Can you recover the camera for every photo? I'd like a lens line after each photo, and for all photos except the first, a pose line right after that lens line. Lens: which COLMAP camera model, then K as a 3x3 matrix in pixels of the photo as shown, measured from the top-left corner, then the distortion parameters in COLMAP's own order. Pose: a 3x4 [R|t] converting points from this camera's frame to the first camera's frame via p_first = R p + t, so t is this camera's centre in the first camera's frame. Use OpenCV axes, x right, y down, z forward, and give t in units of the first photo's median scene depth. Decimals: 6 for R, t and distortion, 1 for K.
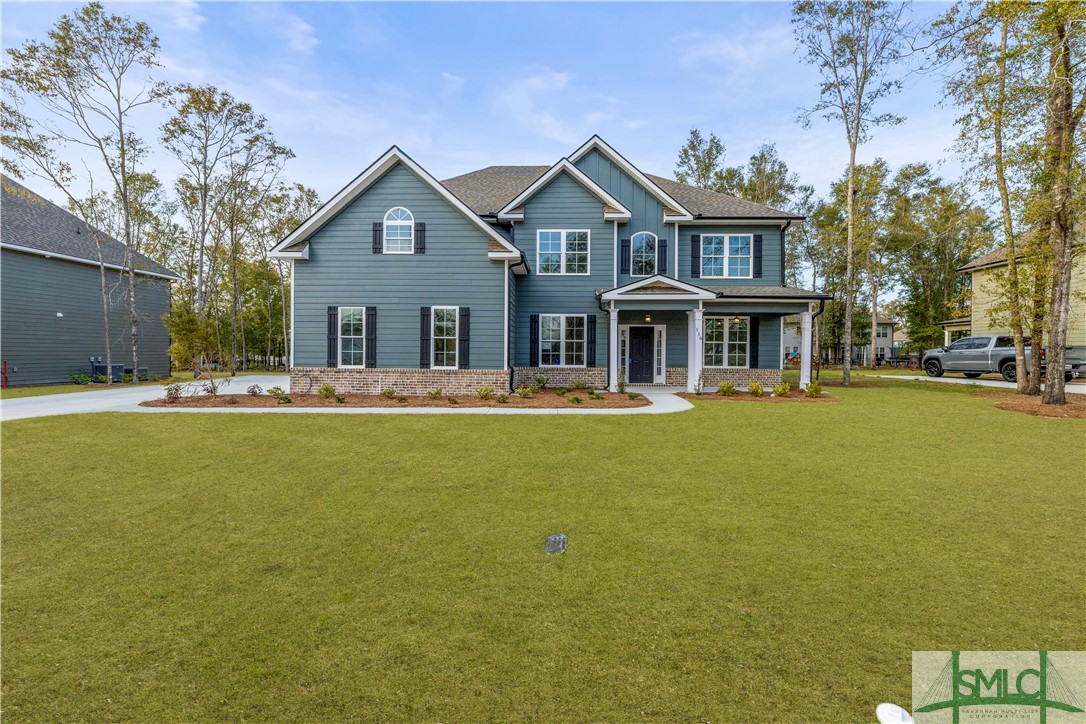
lens RADIAL K [[457.1, 0, 545.2], [0, 457.1, 352.5], [0, 0, 1]] dist [-0.001749, -0.000227]
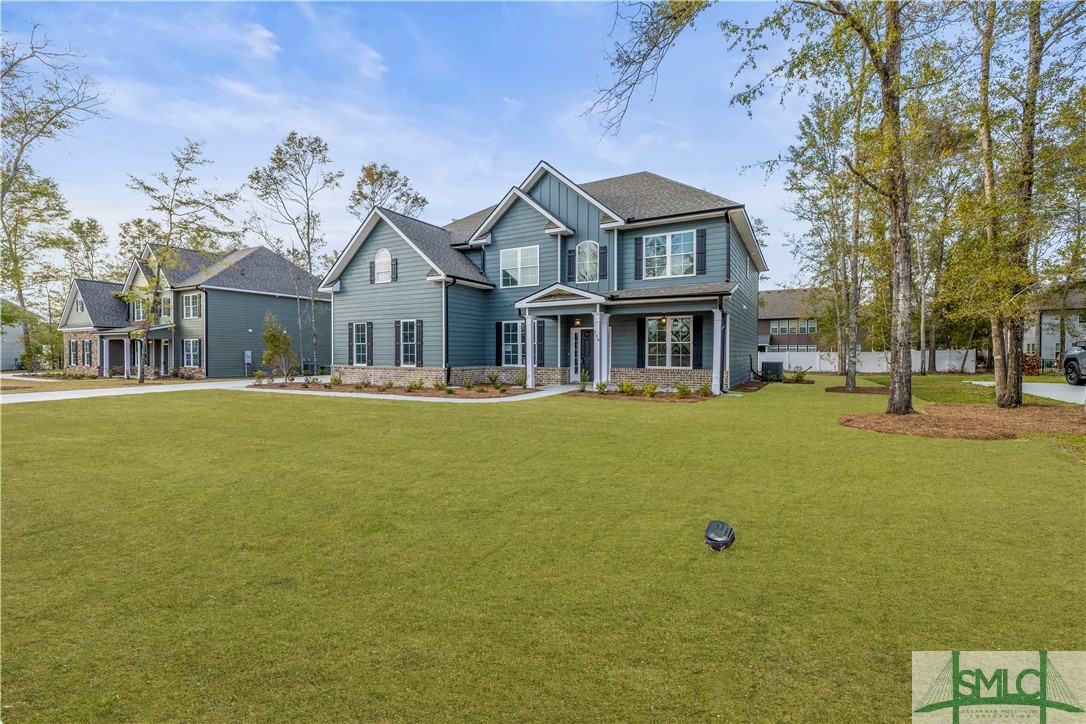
lens RADIAL K [[457.1, 0, 545.2], [0, 457.1, 352.5], [0, 0, 1]] dist [-0.001749, -0.000227]
pose [[0.889805, -0.007420, -0.456280, 0.700119], [0.005776, 0.999971, -0.004998, 0.003015], [0.456304, 0.001811, 0.889822, 0.001299]]
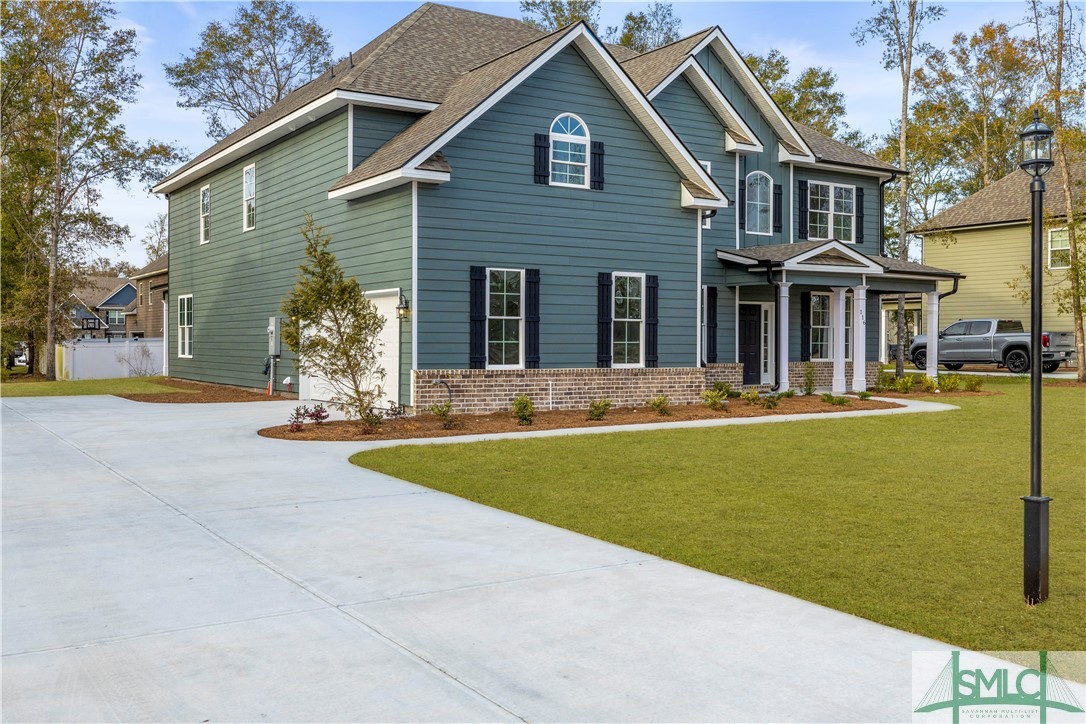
lens RADIAL K [[1022.8, 0, 538.8], [0, 1022.8, 337.5], [0, 0, 1]] dist [0.001005, 0.005205]
pose [[0.826447, -0.003274, 0.563005, -1.098445], [0.004239, 0.999991, -0.000408, -0.007026], [-0.562998, 0.002724, 0.826454, -0.139810]]
